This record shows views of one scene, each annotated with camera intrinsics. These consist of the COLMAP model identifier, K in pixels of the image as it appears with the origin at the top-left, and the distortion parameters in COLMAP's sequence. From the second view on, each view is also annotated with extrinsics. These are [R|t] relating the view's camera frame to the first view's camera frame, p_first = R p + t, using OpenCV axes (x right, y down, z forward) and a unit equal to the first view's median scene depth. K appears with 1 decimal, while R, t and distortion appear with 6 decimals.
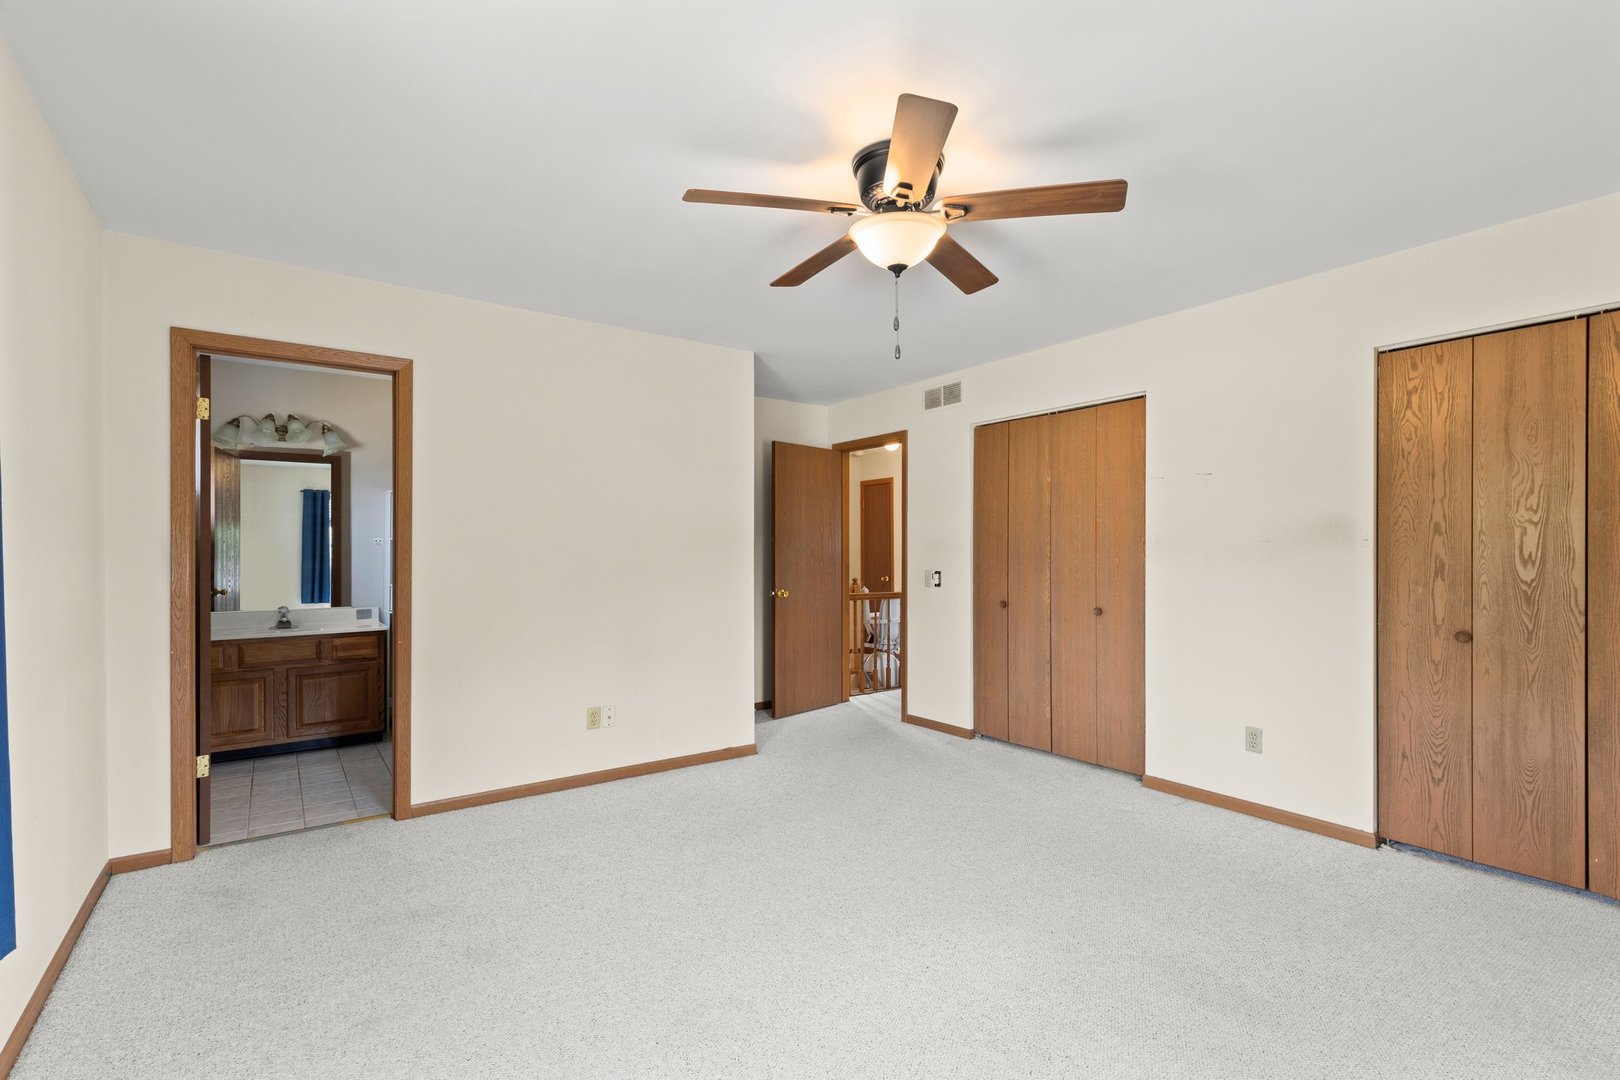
lens RADIAL K [[726.7, 0, 800.8], [0, 726.7, 549.2], [0, 0, 1]] dist [0.001449, -0.000354]
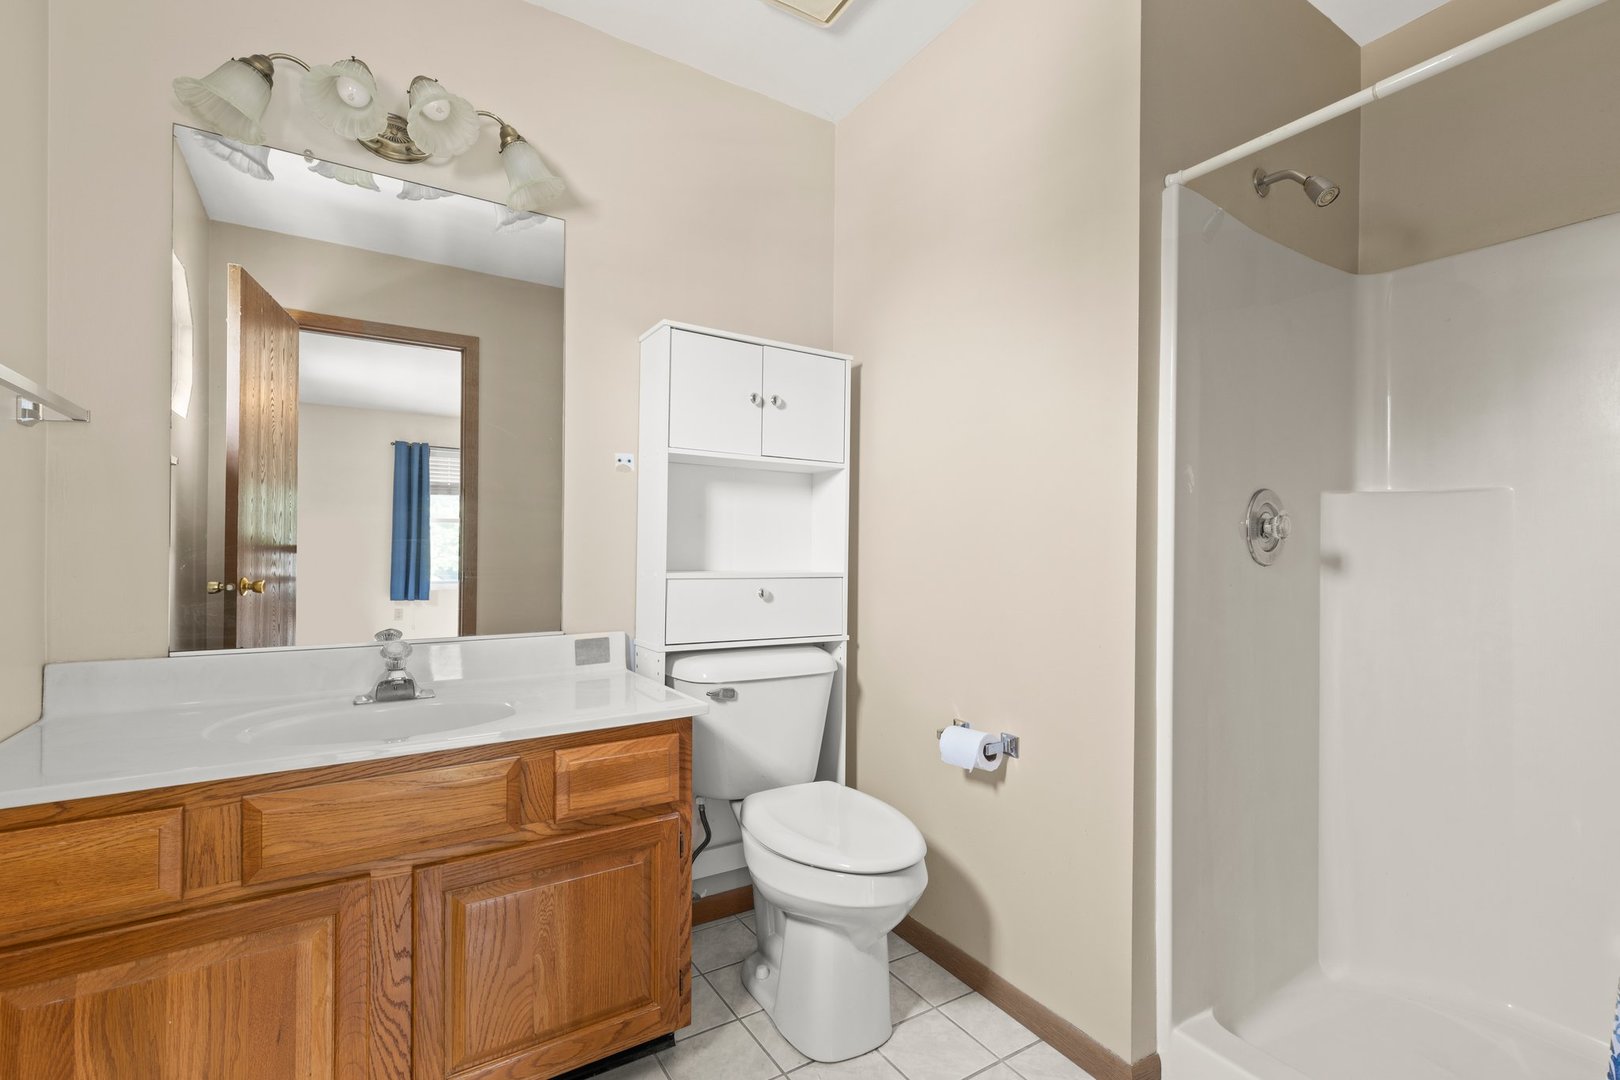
lens RADIAL K [[726.7, 0, 819.5], [0, 726.7, 541.6], [0, 0, 1]] dist [0.001449, -0.000354]
pose [[0.998554, 0.009025, -0.052988, -0.511837], [-0.009368, 0.999937, -0.006233, 0.036882], [0.052929, 0.006721, 0.998576, 0.693671]]
